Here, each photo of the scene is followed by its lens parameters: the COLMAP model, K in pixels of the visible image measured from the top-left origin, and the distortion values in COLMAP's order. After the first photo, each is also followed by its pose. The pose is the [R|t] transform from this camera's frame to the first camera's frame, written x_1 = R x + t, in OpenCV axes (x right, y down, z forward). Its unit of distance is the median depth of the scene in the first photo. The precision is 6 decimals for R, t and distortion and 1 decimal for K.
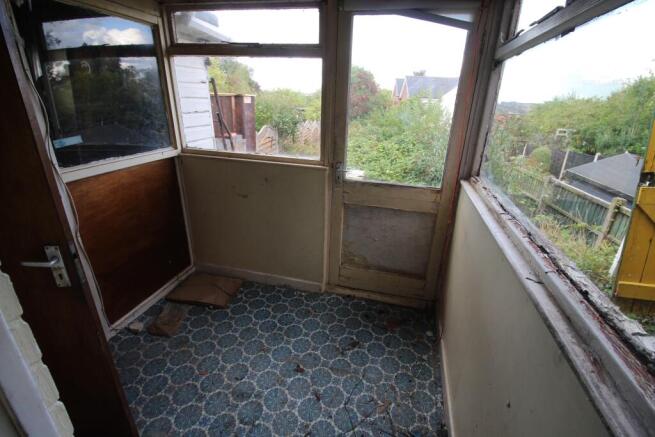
lens RADIAL K [[304.5, 0, 329.2], [0, 304.5, 219.5], [0, 0, 1]] dist [-0.003244, -0.001140]
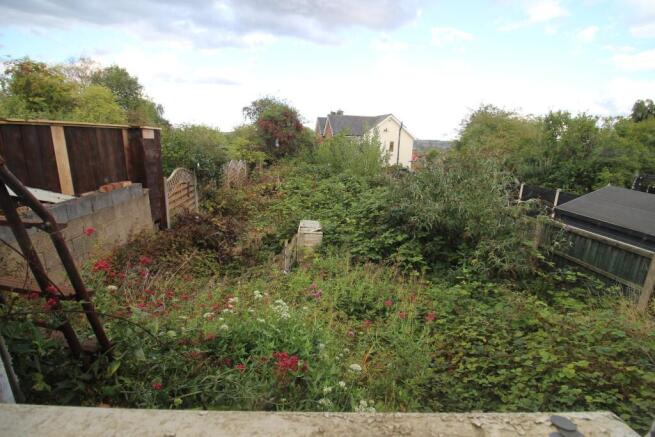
lens RADIAL K [[304.5, 0, 323.3], [0, 304.5, 217.2], [0, 0, 1]] dist [-0.003244, -0.001140]
pose [[0.971692, -0.069163, 0.225900, -0.042391], [0.096383, 0.989049, -0.111771, -0.075477], [-0.215696, 0.130380, 0.967717, 0.227217]]
